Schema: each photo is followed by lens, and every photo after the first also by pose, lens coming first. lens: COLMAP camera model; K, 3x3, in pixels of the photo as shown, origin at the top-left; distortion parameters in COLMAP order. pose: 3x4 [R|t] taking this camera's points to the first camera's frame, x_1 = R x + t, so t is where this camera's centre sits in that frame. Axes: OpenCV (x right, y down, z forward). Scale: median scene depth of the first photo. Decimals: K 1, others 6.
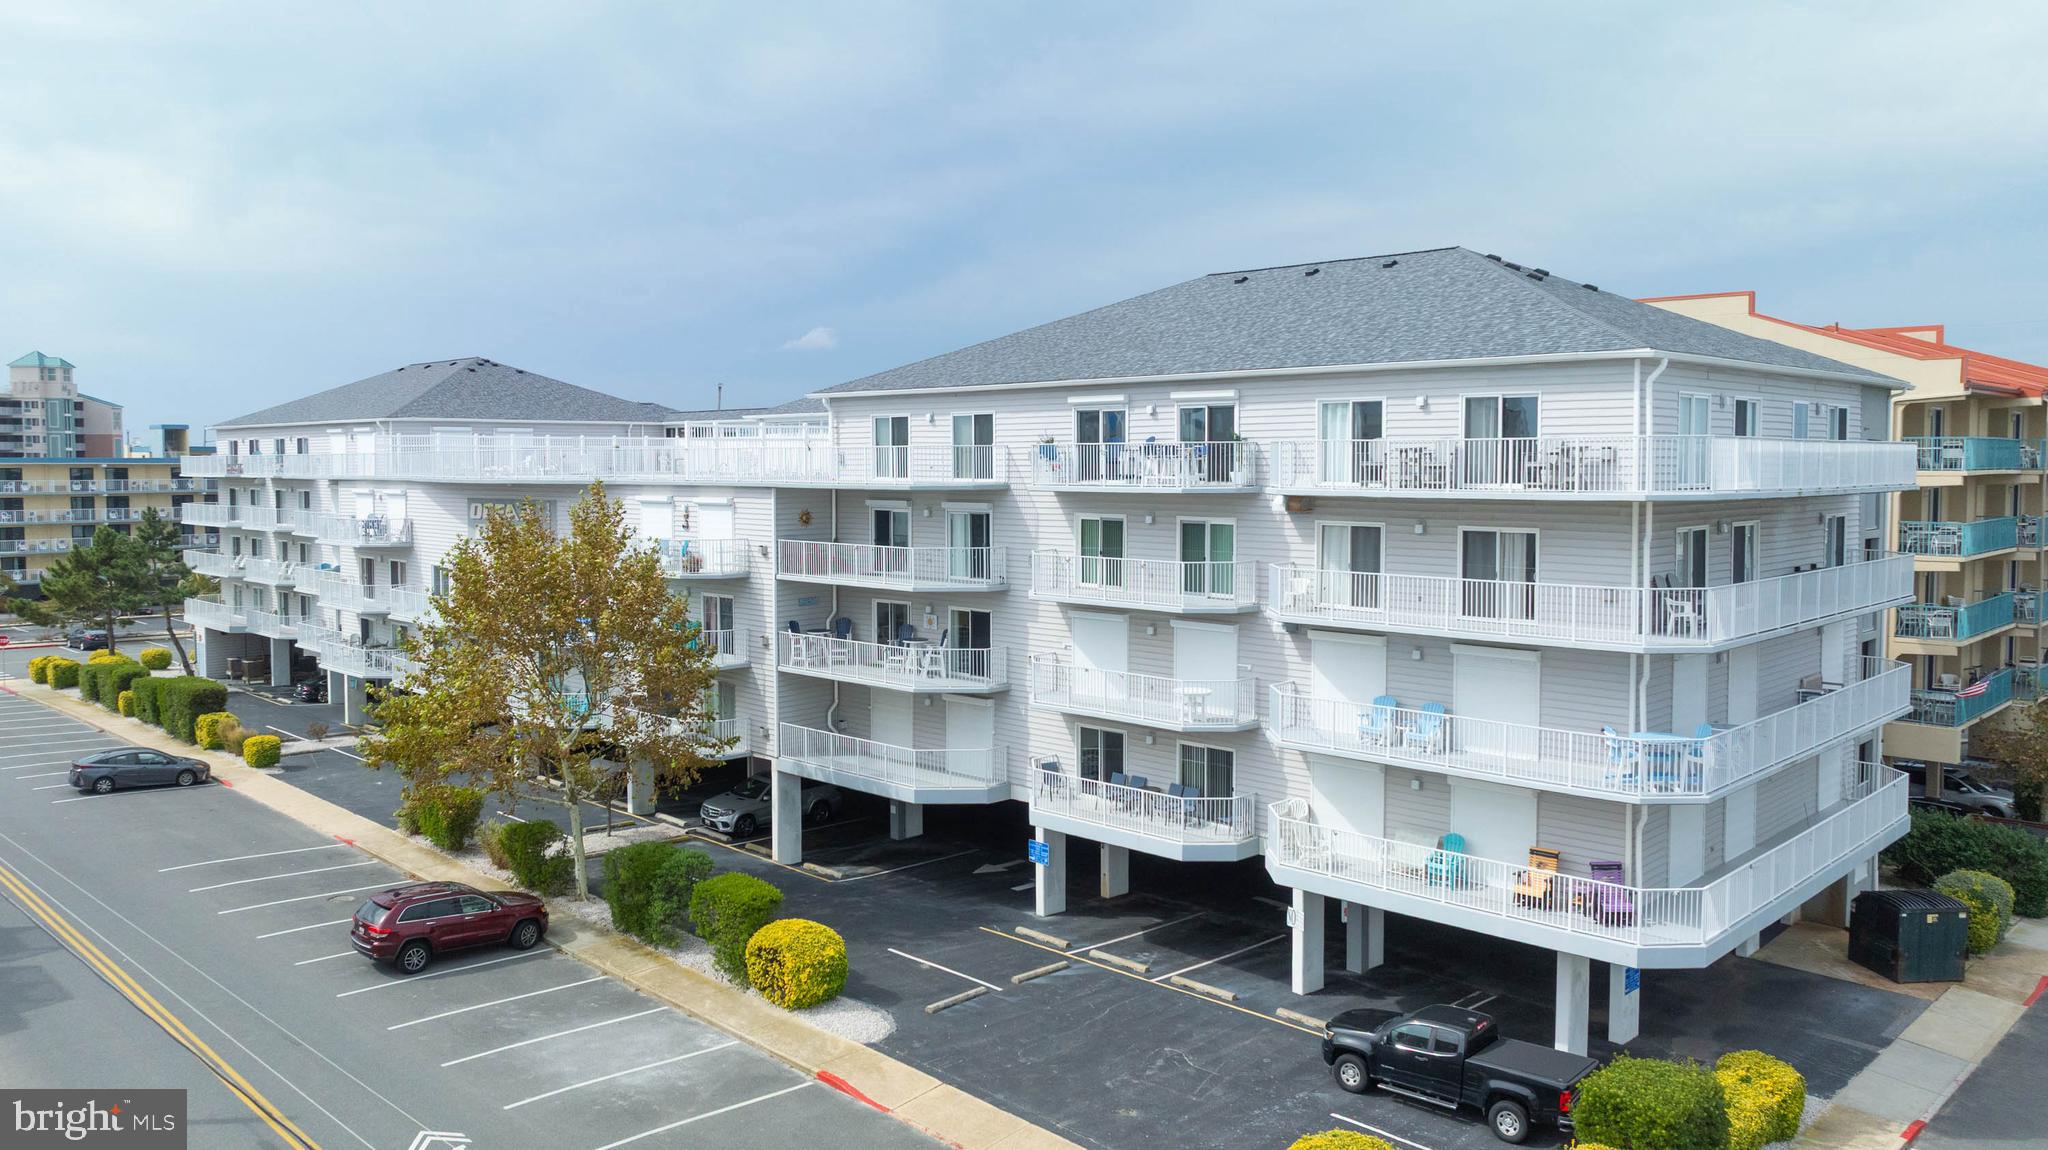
lens RADIAL K [[1494.5, 0, 1025.2], [0, 1494.5, 576.8], [0, 0, 1]] dist [-0.010656, -0.003449]
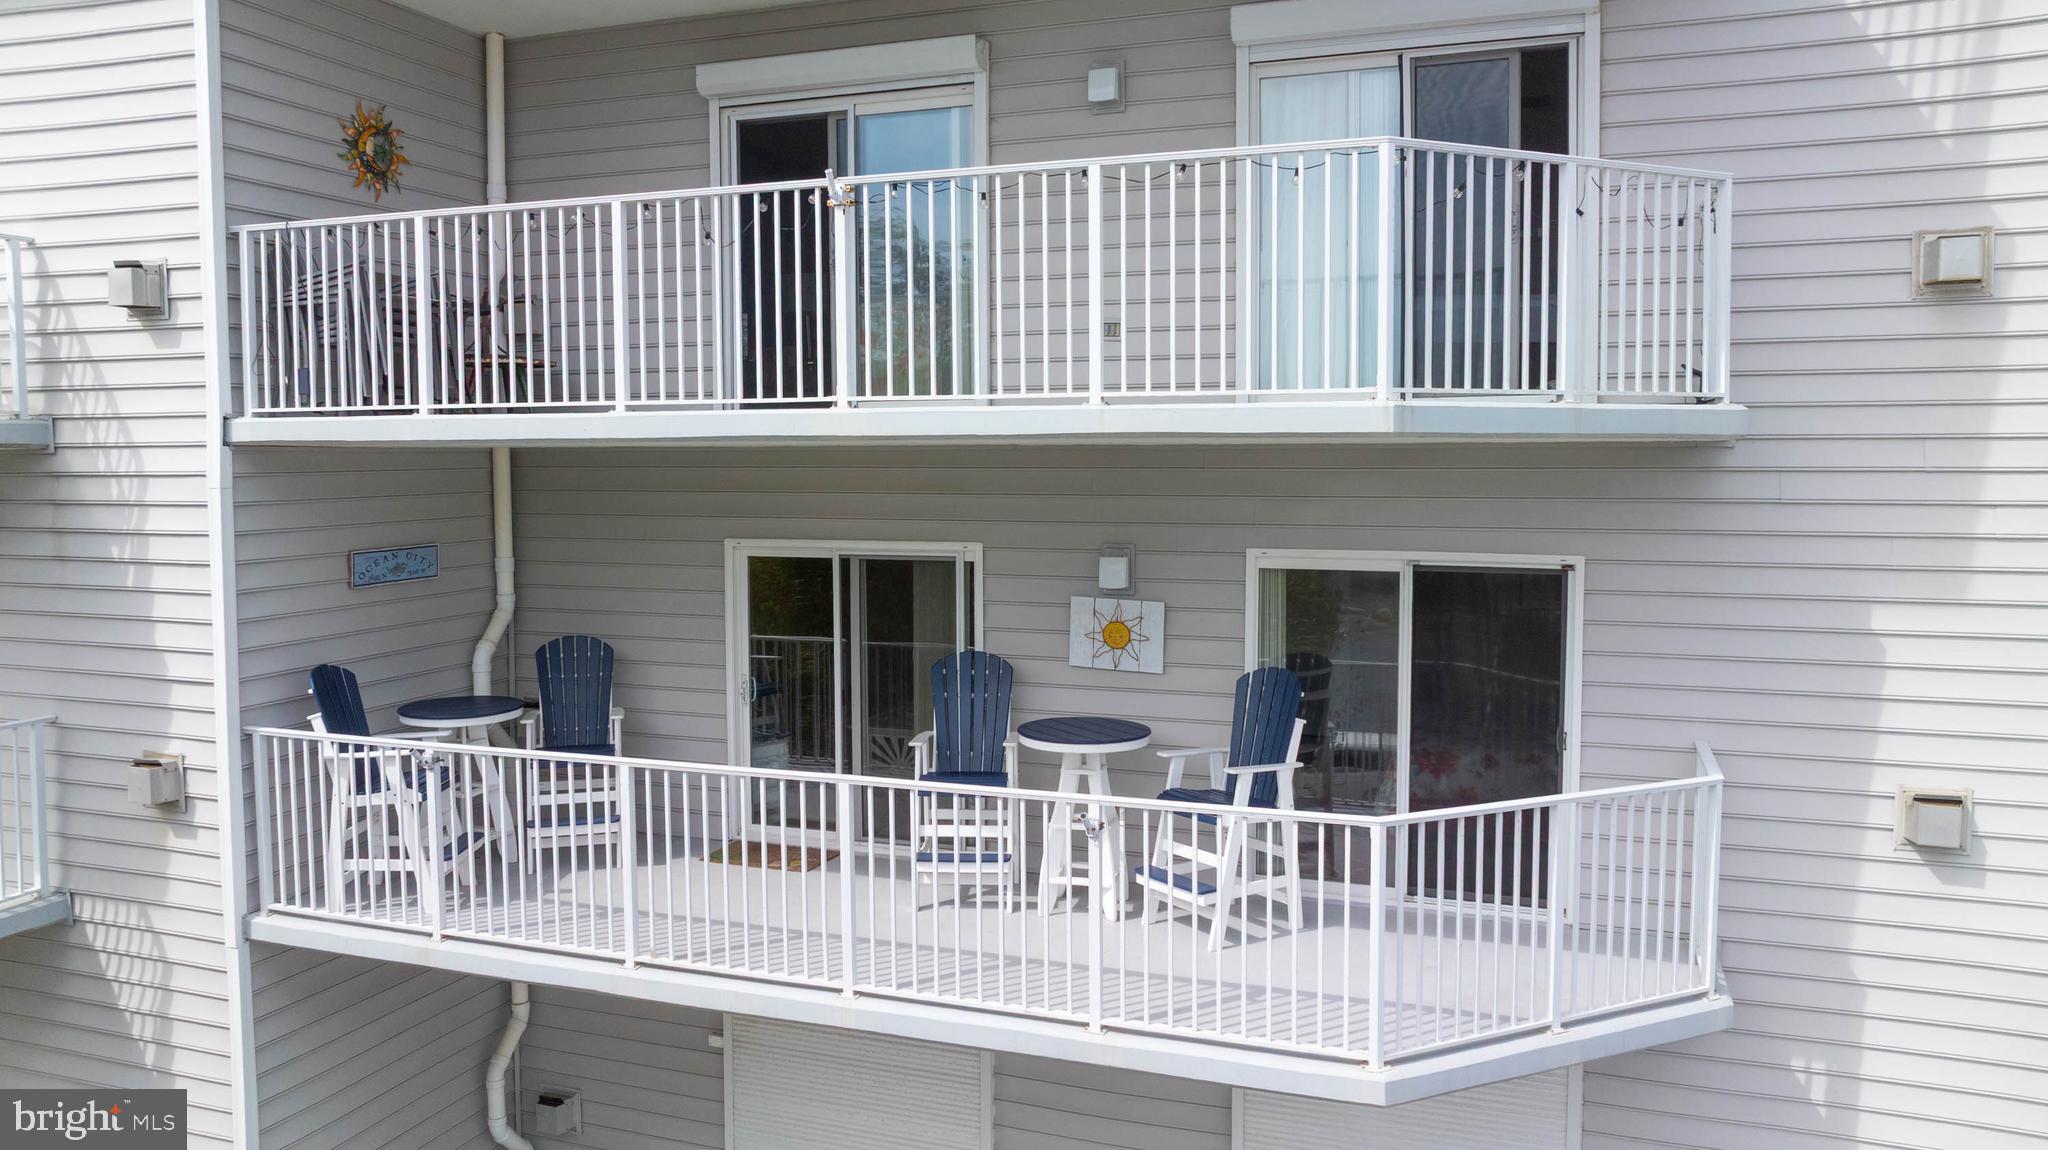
lens RADIAL K [[1494.5, 0, 1021.2], [0, 1494.5, 564.8], [0, 0, 1]] dist [-0.010656, -0.003449]
pose [[0.910488, -0.025927, 0.412721, -0.154117], [0.036607, 0.999168, -0.017990, 0.023185], [-0.411911, 0.031489, 0.910680, 0.794184]]
